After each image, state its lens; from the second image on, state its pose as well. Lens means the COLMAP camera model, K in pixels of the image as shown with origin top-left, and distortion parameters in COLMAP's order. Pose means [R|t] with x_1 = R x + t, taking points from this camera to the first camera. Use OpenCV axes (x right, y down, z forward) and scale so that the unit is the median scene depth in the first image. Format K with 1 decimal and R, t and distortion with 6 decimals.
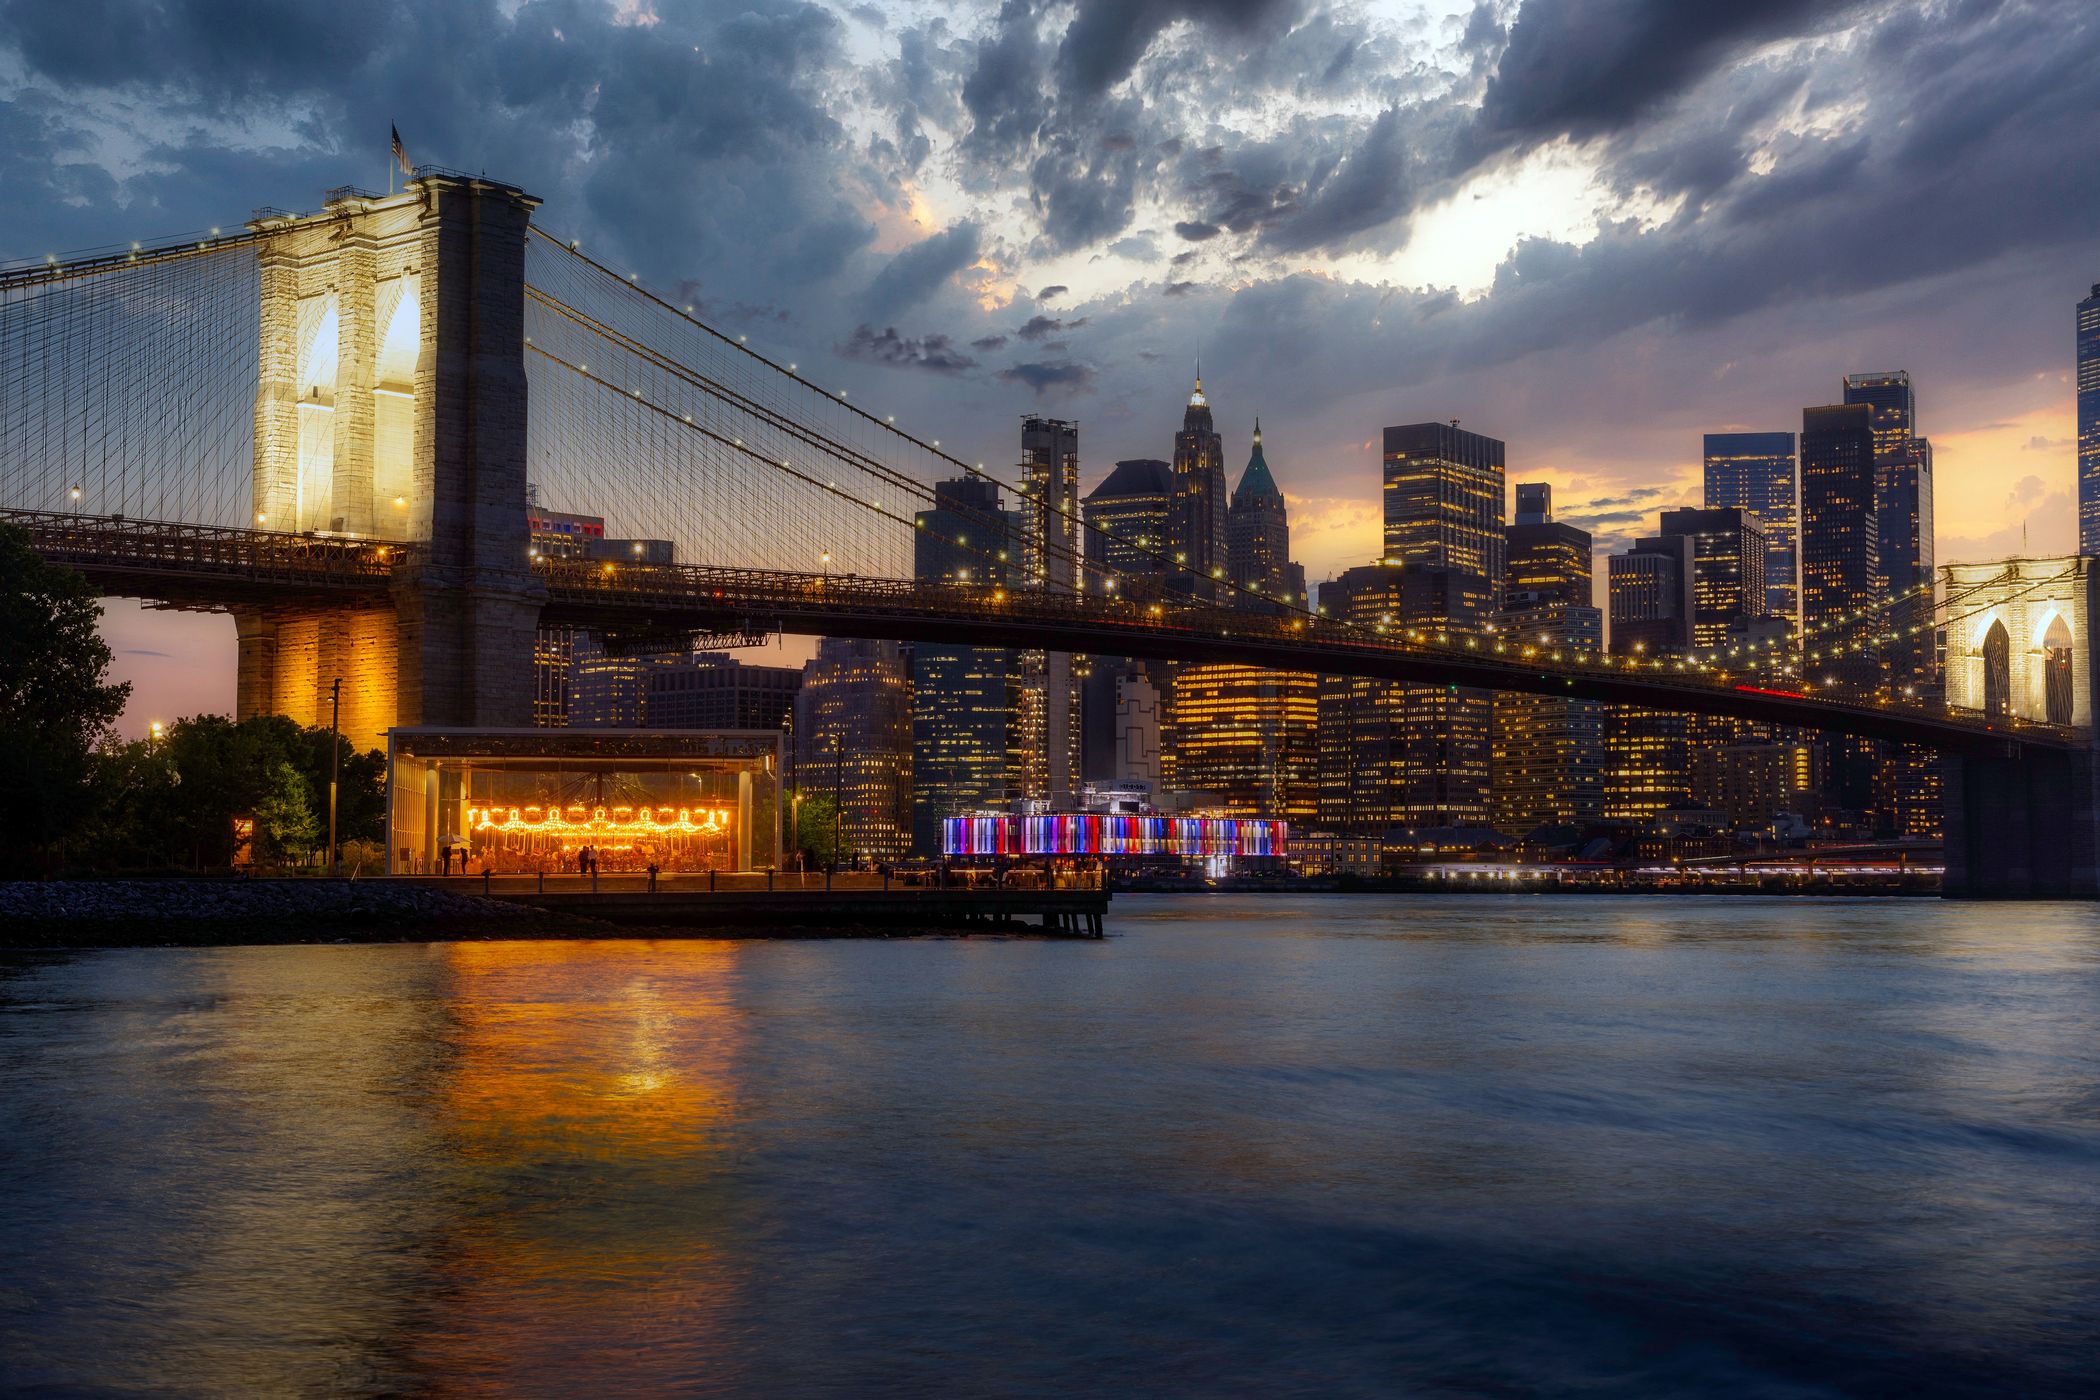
lens RADIAL K [[2857.1, 0, 1050.3], [0, 2857.1, 673.3], [0, 0, 1]] dist [0.073264, -0.072989]
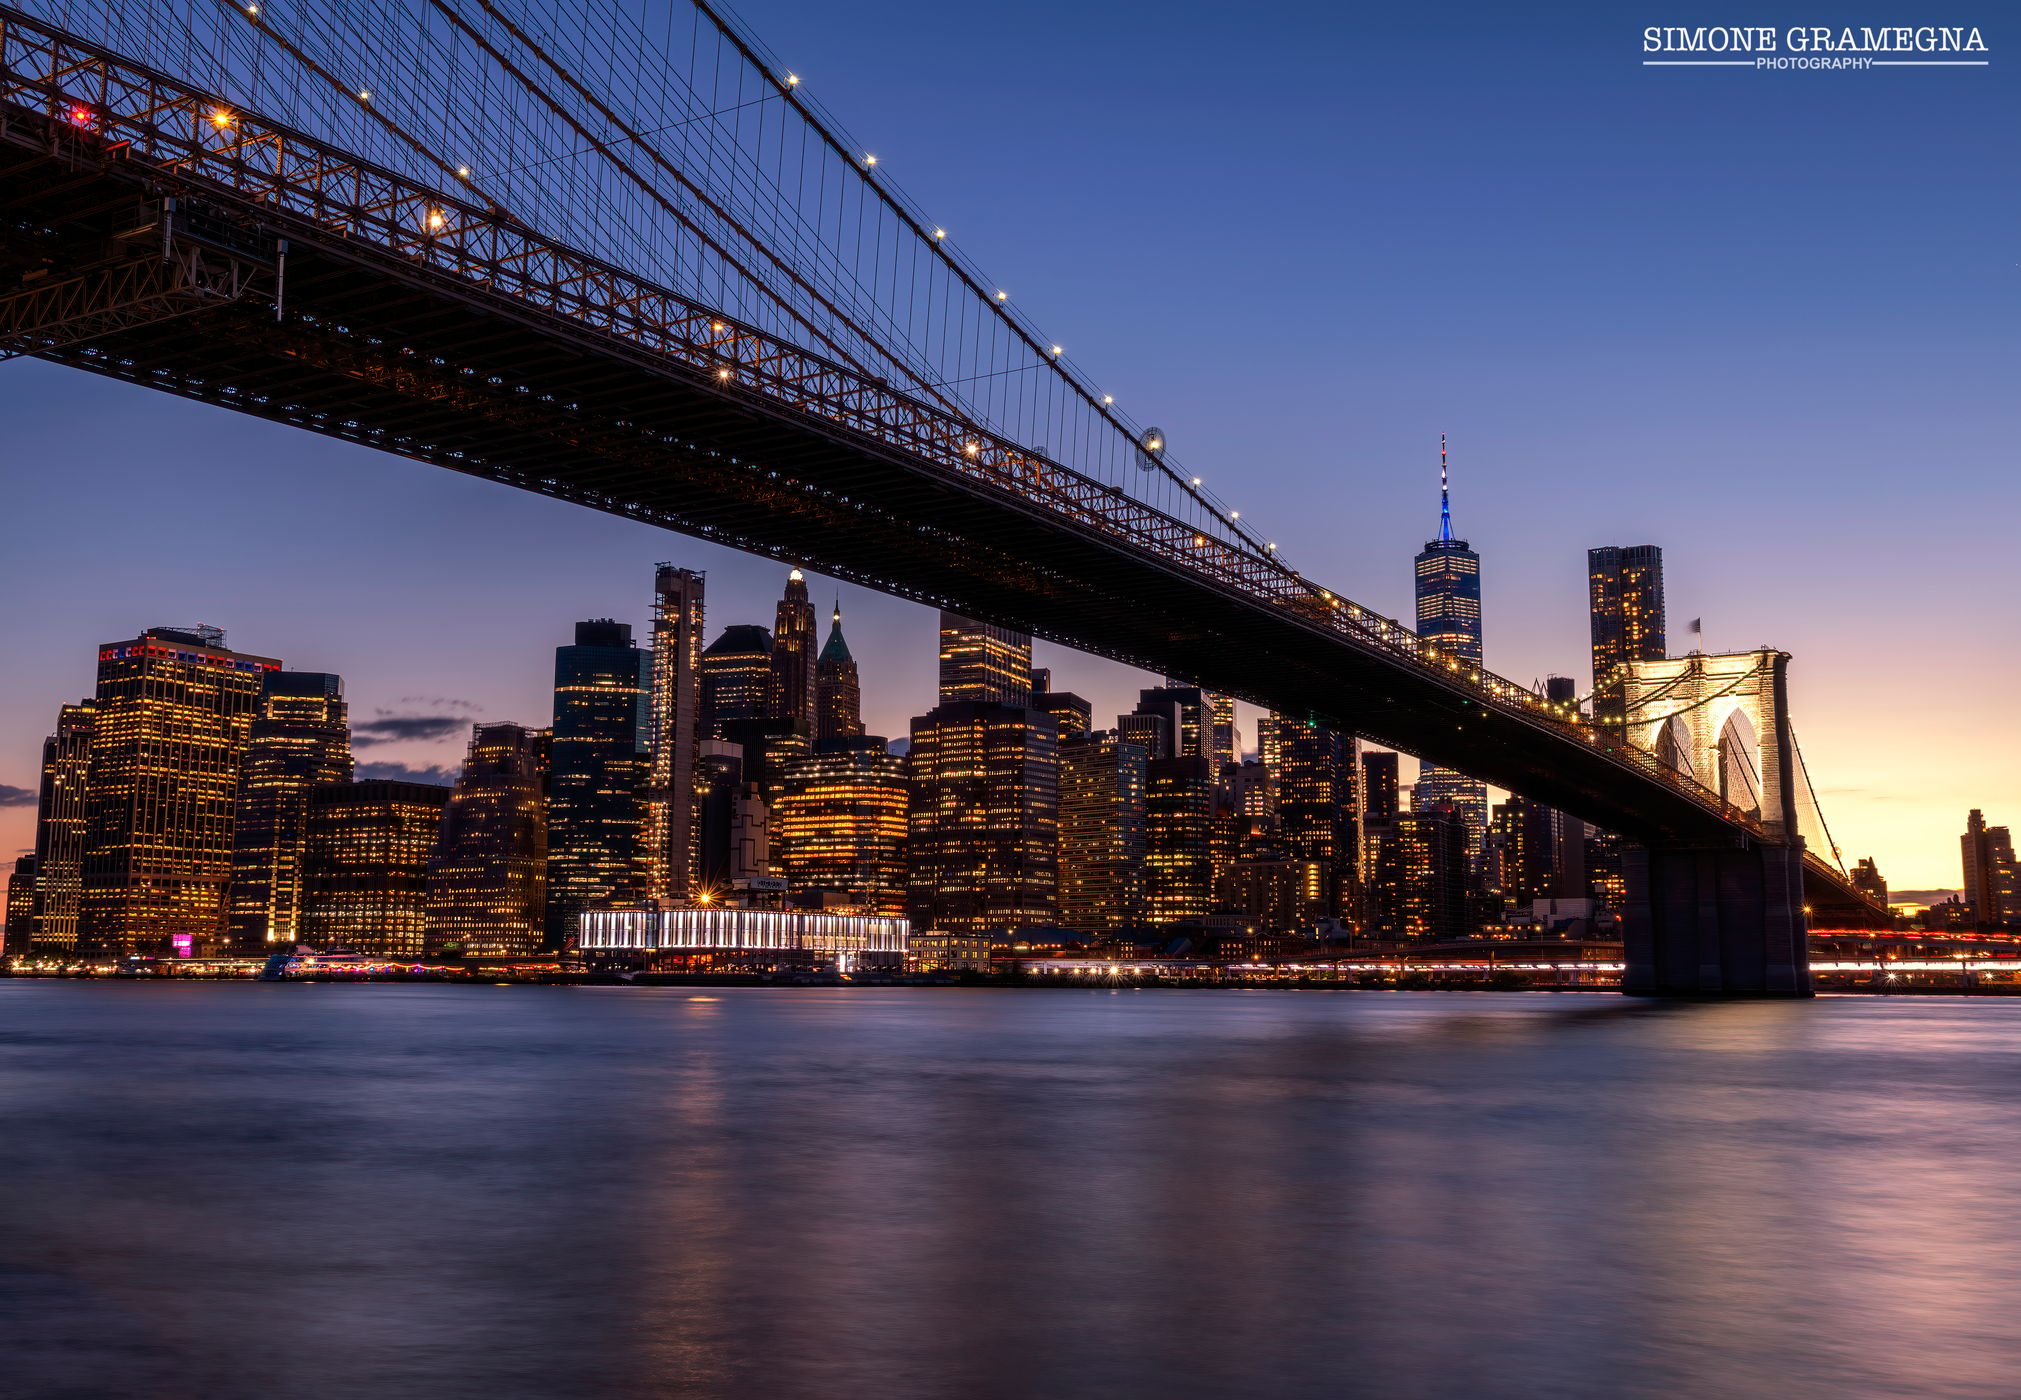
lens RADIAL K [[2009.8, 0, 1026.7], [0, 2009.8, 690.7], [0, 0, 1]] dist [-0.001110, -0.005065]
pose [[0.982097, 0.030445, 0.185900, -0.012244], [-0.017873, 0.997461, -0.068938, 0.013272], [-0.187527, 0.064381, 0.980147, 0.190221]]
